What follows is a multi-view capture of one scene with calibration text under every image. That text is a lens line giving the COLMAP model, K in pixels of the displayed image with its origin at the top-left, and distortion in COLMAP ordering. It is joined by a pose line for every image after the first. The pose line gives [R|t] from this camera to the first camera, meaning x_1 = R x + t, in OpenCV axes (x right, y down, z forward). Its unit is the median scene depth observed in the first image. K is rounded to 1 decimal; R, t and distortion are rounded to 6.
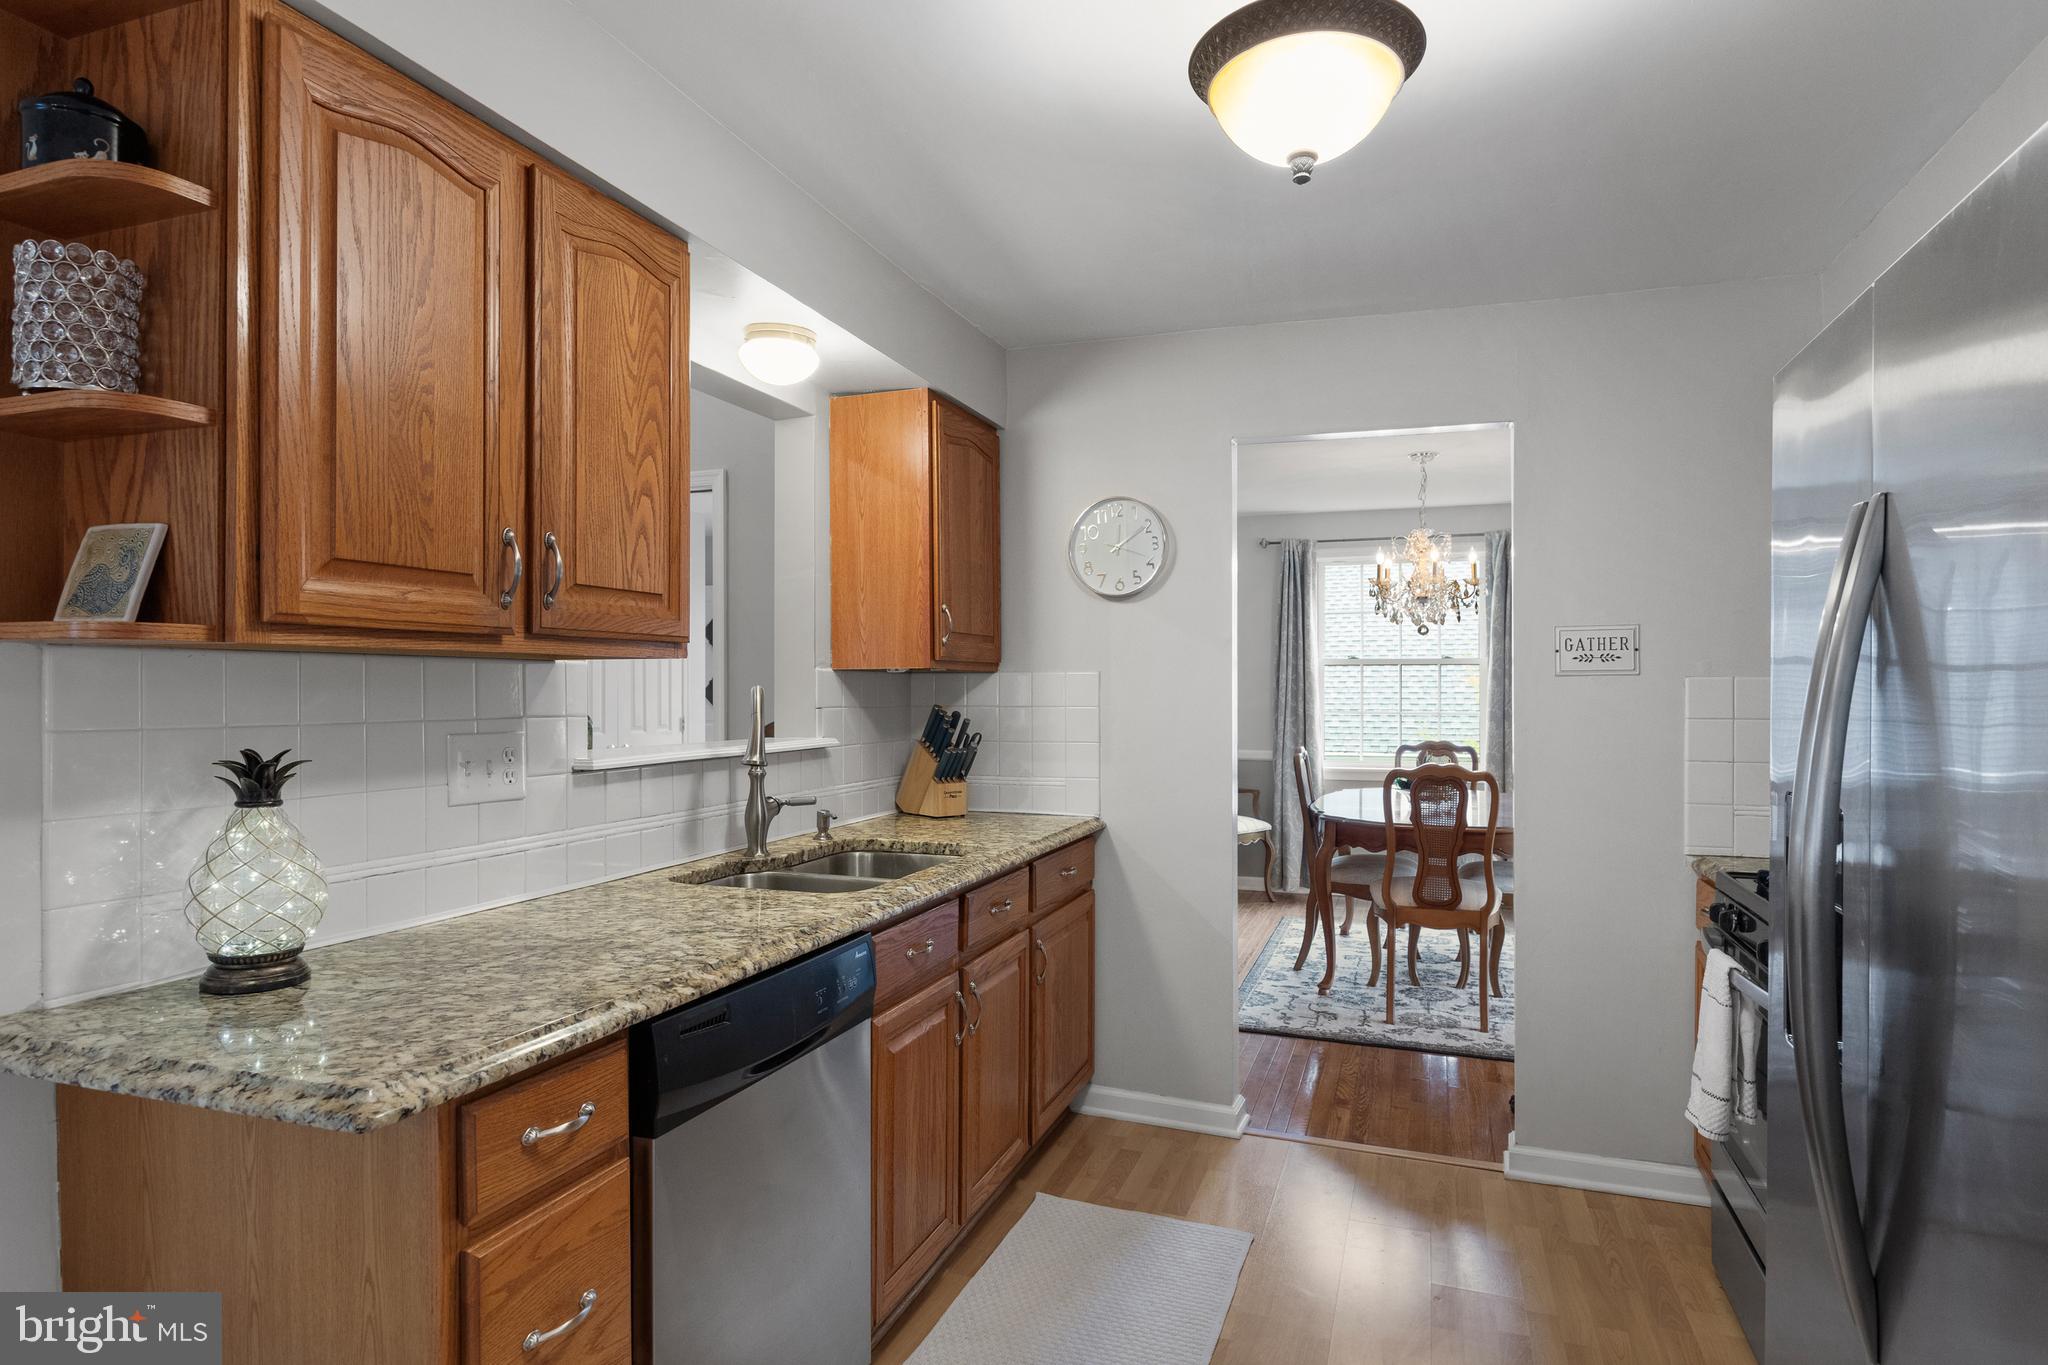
lens RADIAL K [[1098.2, 0, 1027.7], [0, 1098.2, 685.9], [0, 0, 1]] dist [-0.000868, -0.001450]
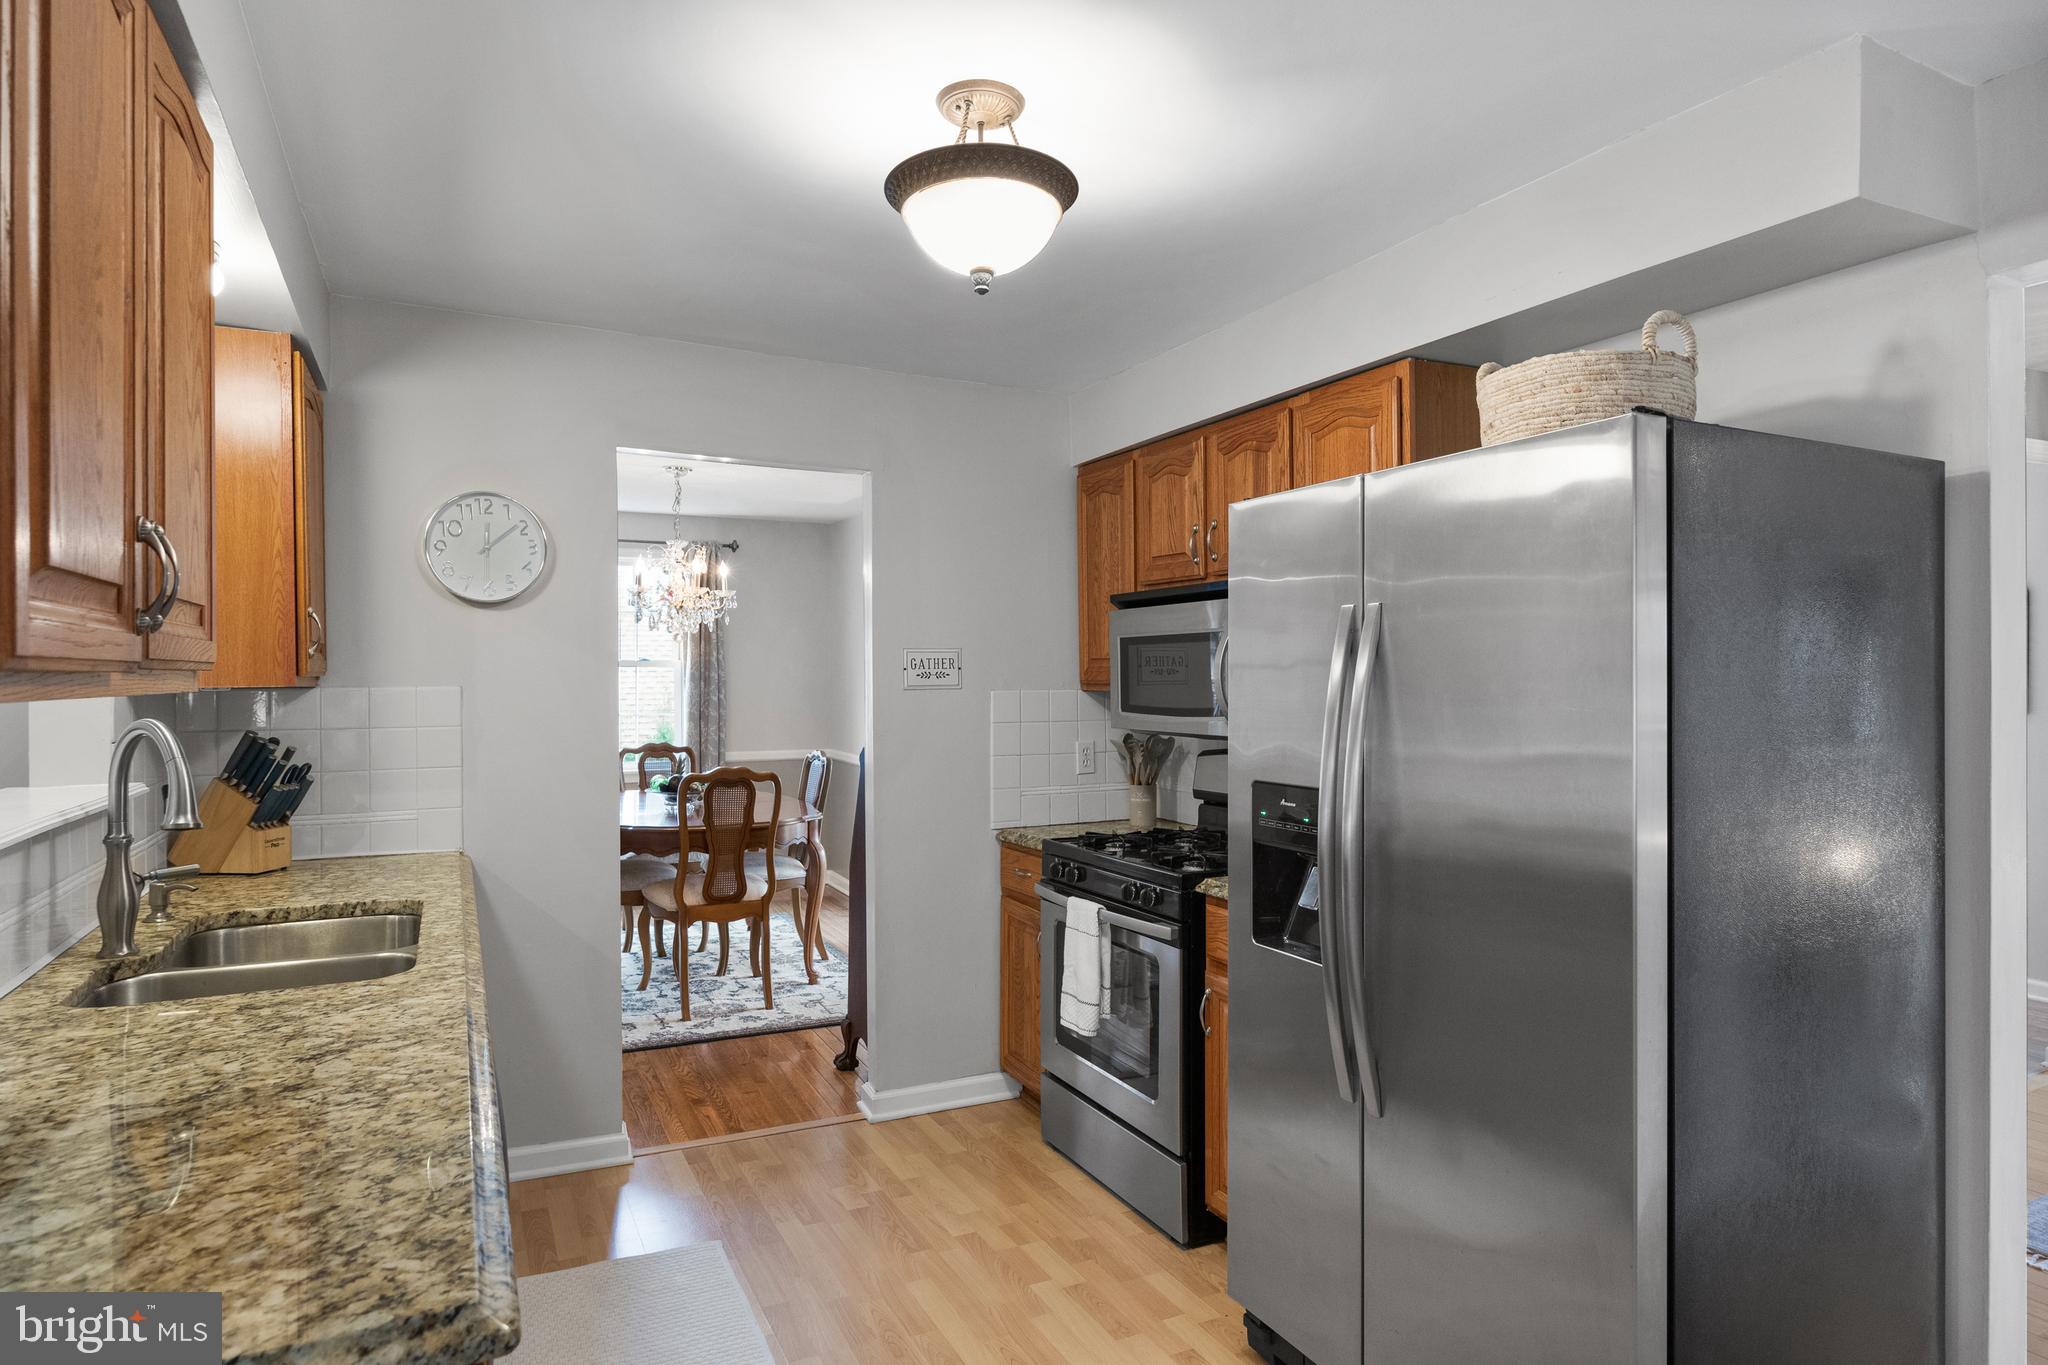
lens RADIAL K [[1098.2, 0, 1033.7], [0, 1098.2, 678.7], [0, 0, 1]] dist [-0.000868, -0.001450]
pose [[0.707588, 0.000106, 0.706625, -0.240898], [0.001452, 0.999998, -0.001604, -0.017456], [-0.706623, 0.002161, 0.707587, 0.051908]]
